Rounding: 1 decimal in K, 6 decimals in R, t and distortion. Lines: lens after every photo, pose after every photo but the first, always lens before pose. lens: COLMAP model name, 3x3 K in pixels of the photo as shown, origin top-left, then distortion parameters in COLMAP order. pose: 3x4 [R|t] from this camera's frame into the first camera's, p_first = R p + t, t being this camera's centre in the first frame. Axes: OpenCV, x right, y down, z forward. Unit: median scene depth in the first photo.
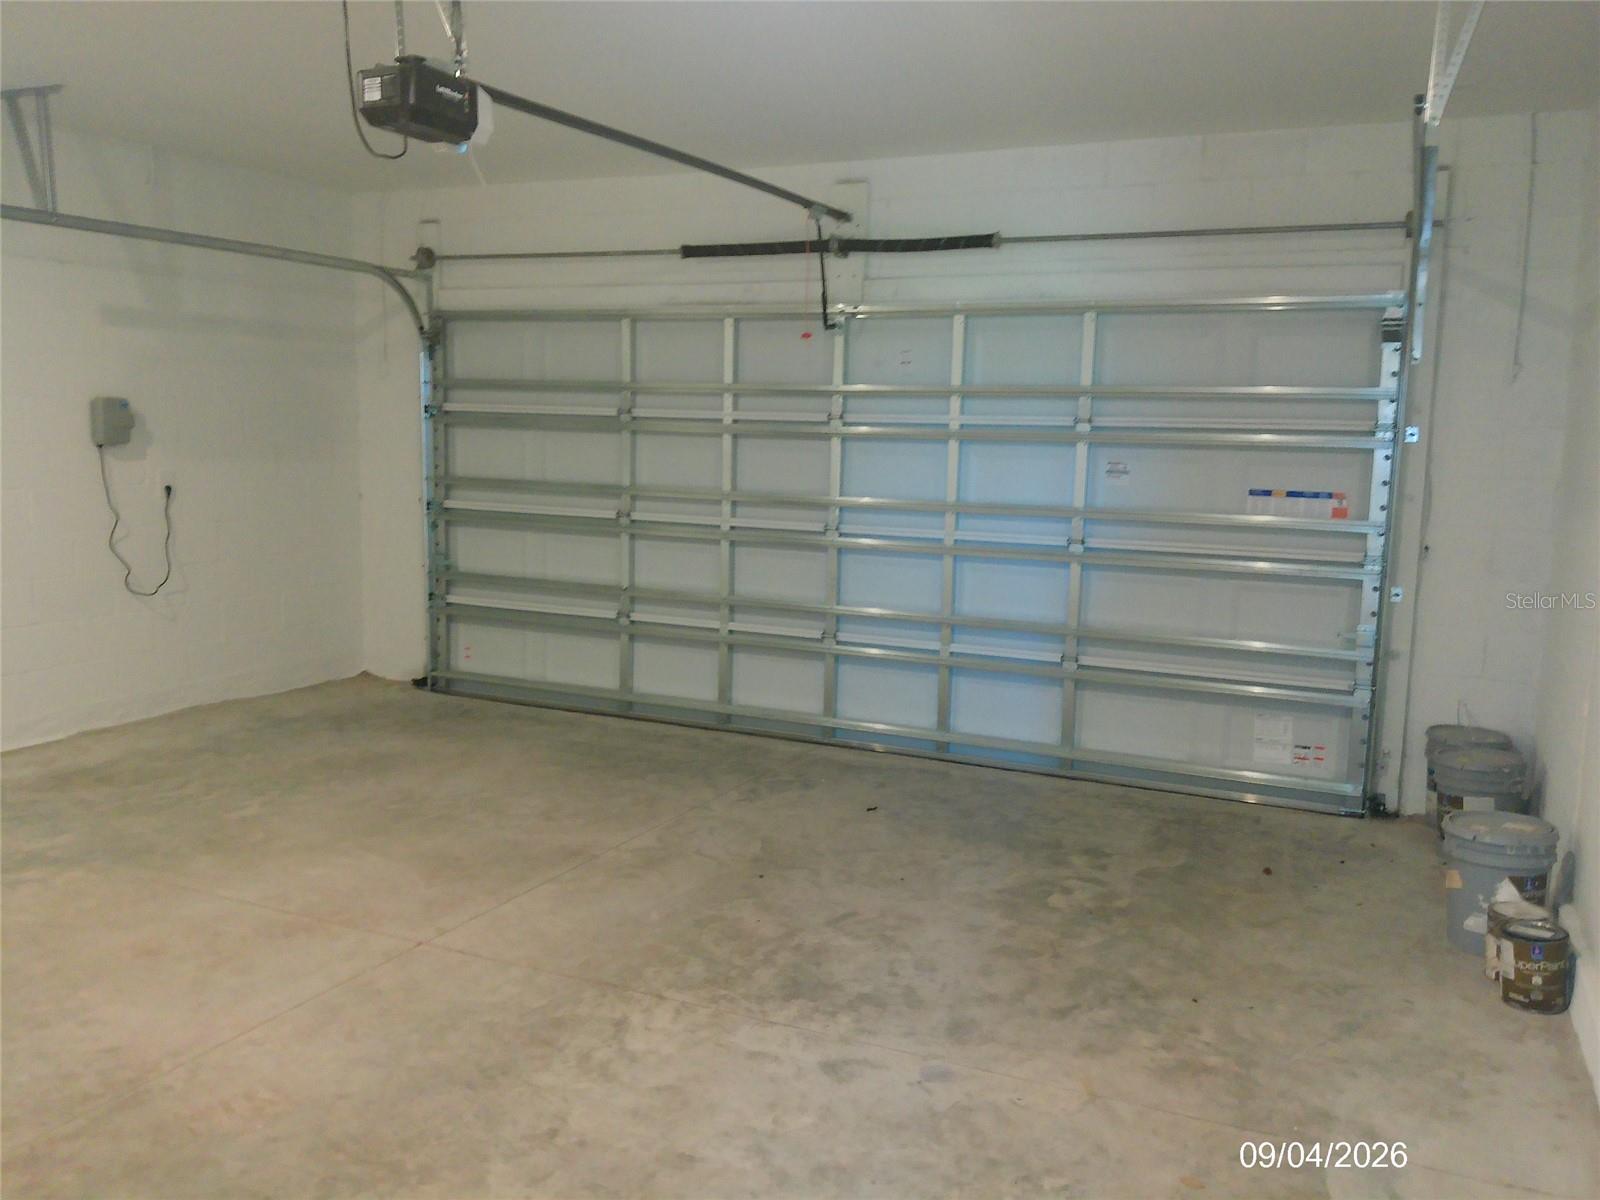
lens RADIAL K [[1326.2, 0, 805.3], [0, 1326.2, 616.2], [0, 0, 1]] dist [0.012299, -0.014365]
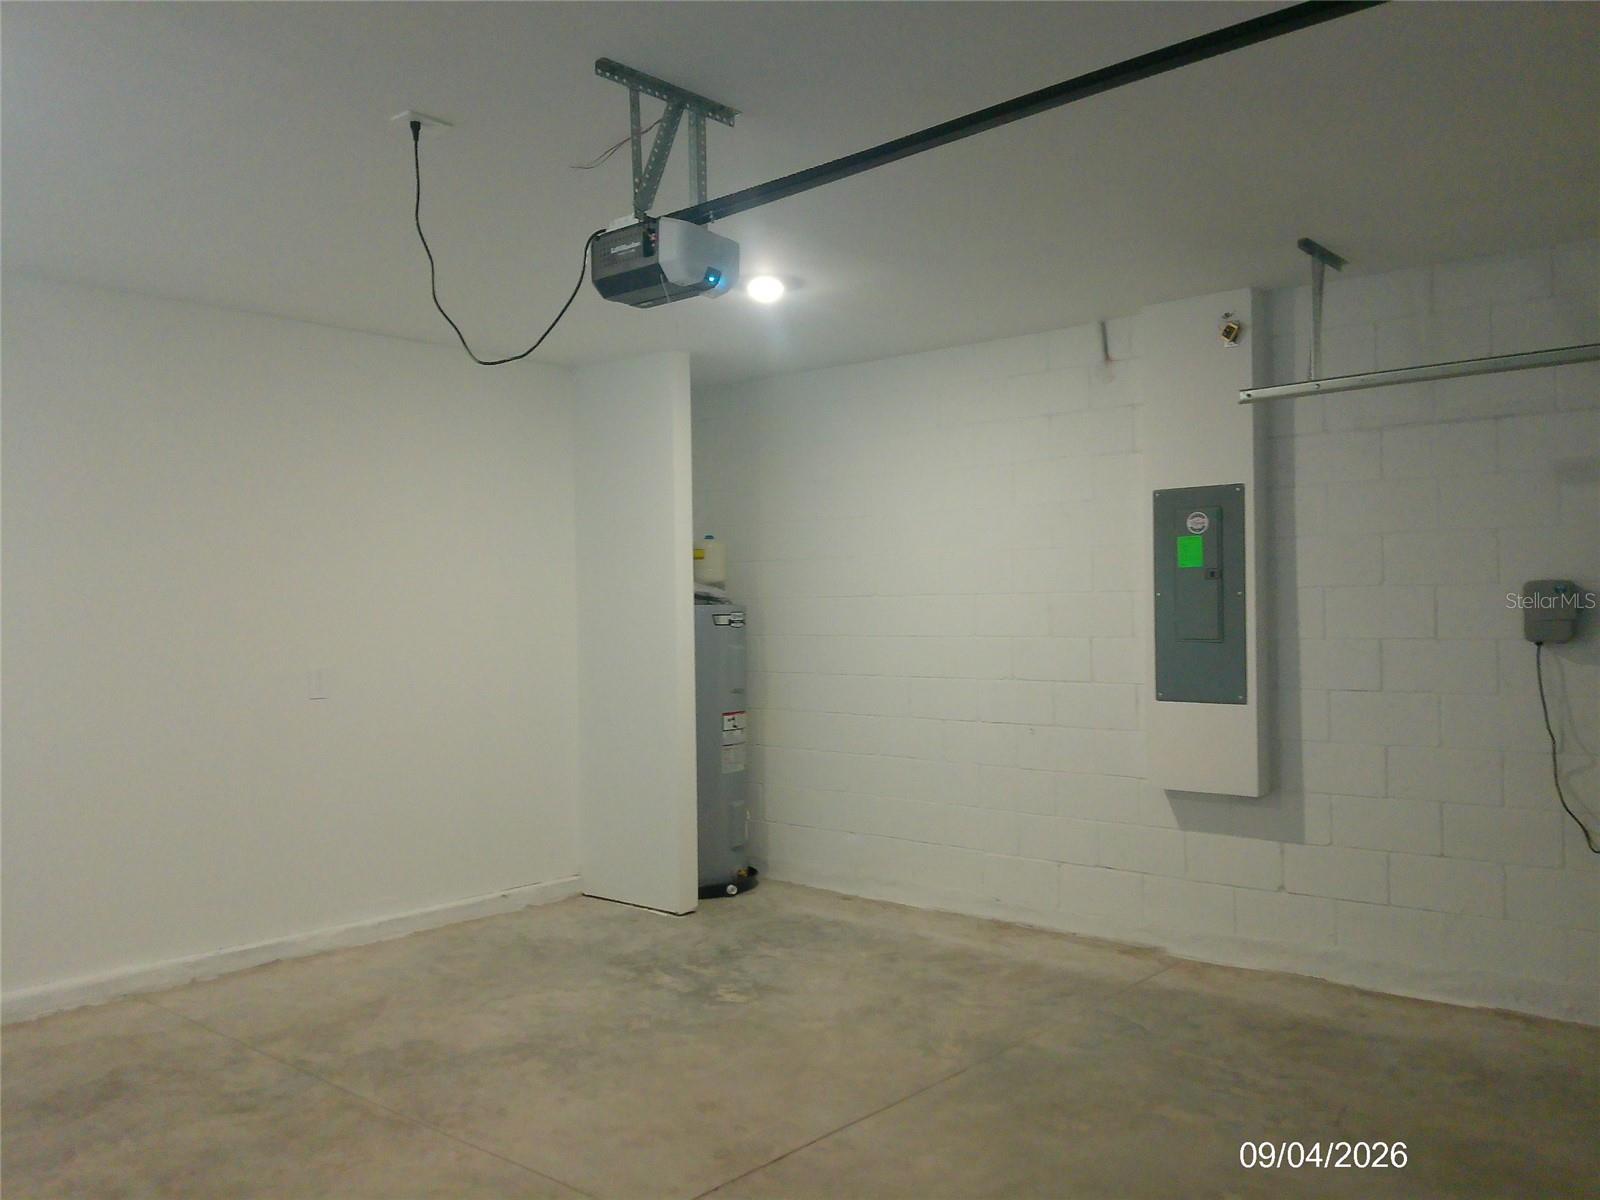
lens RADIAL K [[1326.2, 0, 805.3], [0, 1326.2, 616.2], [0, 0, 1]] dist [0.012299, -0.014365]
pose [[-0.289063, -0.017681, -0.957147, 0.426743], [-0.124089, 0.992086, 0.019149, -0.140923], [0.949234, 0.124307, -0.288969, 1.094913]]
